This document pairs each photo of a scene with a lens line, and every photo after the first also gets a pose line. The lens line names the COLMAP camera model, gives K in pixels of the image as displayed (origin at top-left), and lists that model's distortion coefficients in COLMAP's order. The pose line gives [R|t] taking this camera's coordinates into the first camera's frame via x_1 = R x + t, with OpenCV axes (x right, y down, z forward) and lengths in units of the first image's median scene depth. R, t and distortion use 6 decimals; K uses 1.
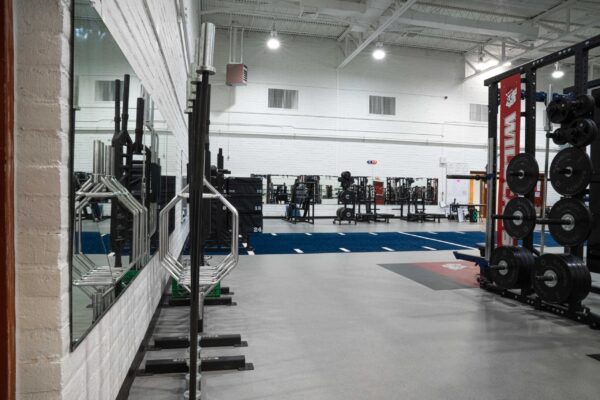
lens RADIAL K [[417.2, 0, 298.0], [0, 417.2, 202.5], [0, 0, 1]] dist [-0.120139, 0.085609]
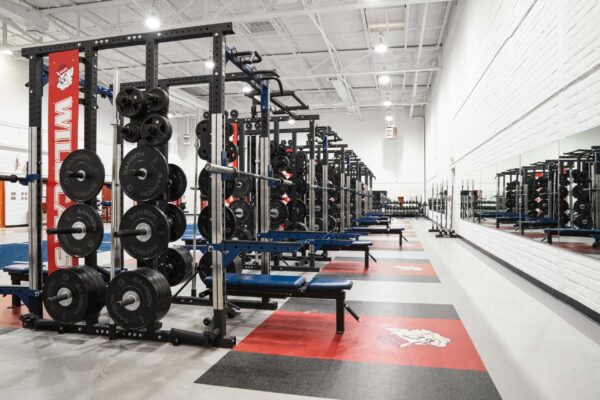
lens RADIAL K [[417.2, 0, 298.0], [0, 417.2, 202.5], [0, 0, 1]] dist [-0.120139, 0.085609]
pose [[0.433311, -0.017160, 0.901081, 0.013313], [0.029649, 0.999549, 0.004778, -0.007664], [-0.900757, 0.024645, 0.433624, 0.261376]]
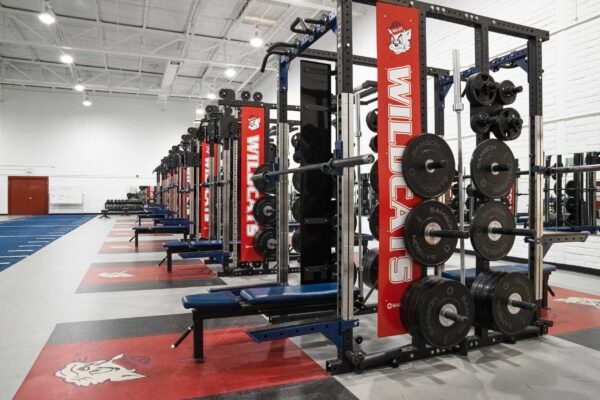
lens RADIAL K [[430.1, 0, 299.5], [0, 430.1, 201.3], [0, 0, 1]] dist [-0.127164, 0.094915]
pose [[-0.164815, -0.022189, 0.986075, -0.087701], [0.018811, 0.999494, 0.025635, -0.033652], [-0.986145, 0.022774, -0.164314, 1.287433]]
